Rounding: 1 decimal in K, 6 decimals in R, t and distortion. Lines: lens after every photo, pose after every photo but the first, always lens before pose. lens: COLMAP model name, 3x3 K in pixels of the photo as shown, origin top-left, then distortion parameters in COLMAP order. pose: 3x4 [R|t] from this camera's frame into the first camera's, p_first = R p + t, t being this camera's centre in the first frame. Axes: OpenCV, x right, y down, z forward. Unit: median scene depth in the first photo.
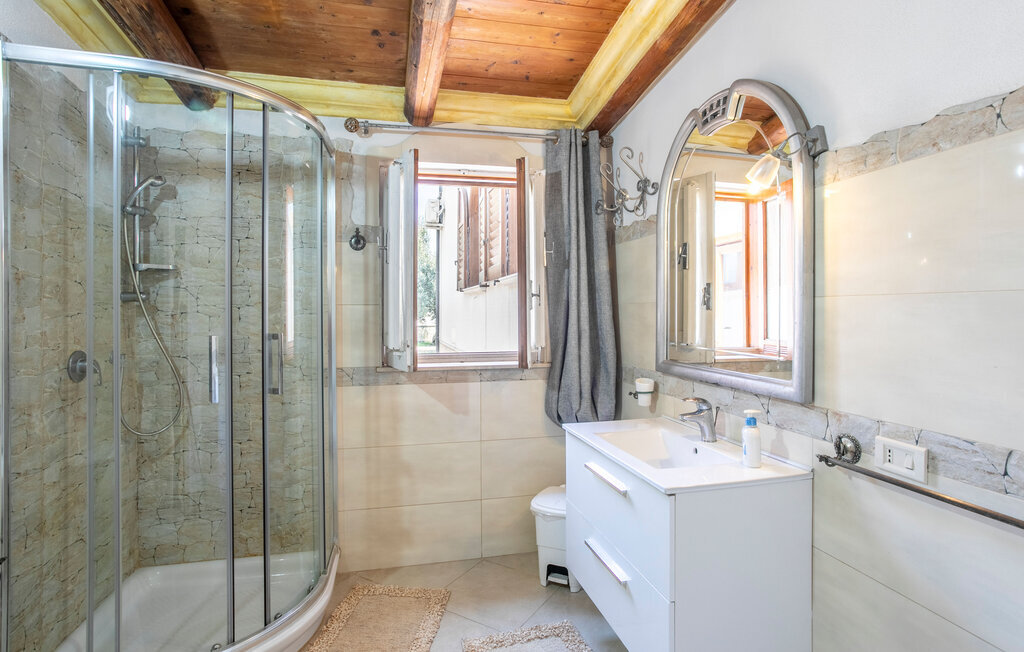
lens RADIAL K [[517.5, 0, 512.0], [0, 517.5, 326.0], [0, 0, 1]] dist [-0.001349, 0.000159]
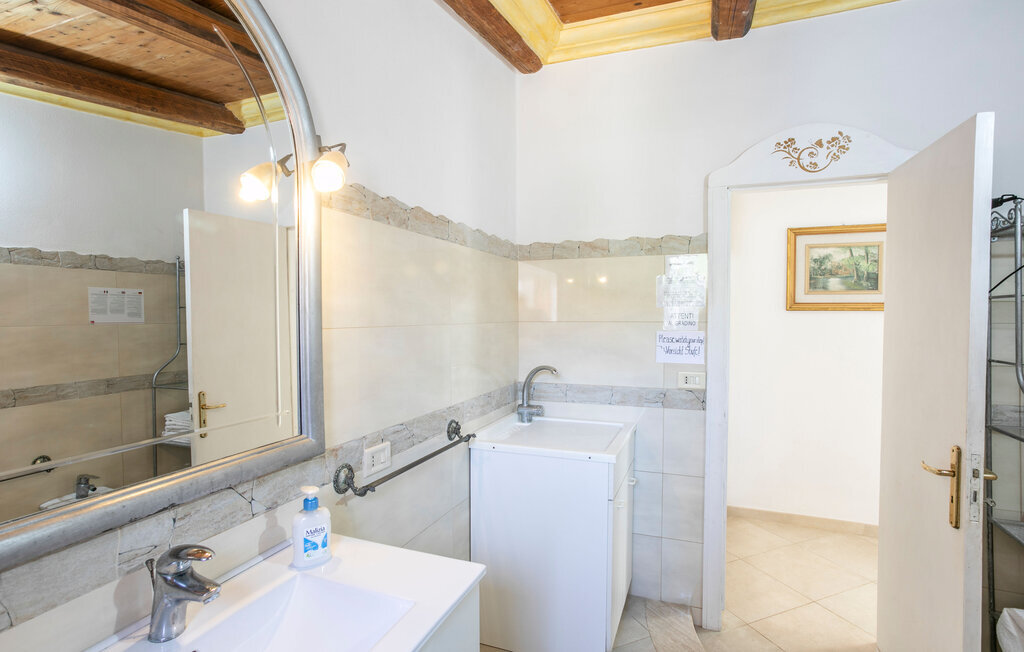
lens RADIAL K [[517.5, 0, 512.0], [0, 517.5, 326.0], [0, 0, 1]] dist [-0.001349, 0.000159]
pose [[-0.830190, -0.019003, 0.557157, -0.195184], [0.006443, 0.999025, 0.043674, -0.109109], [-0.557444, 0.039847, -0.829258, 1.723522]]
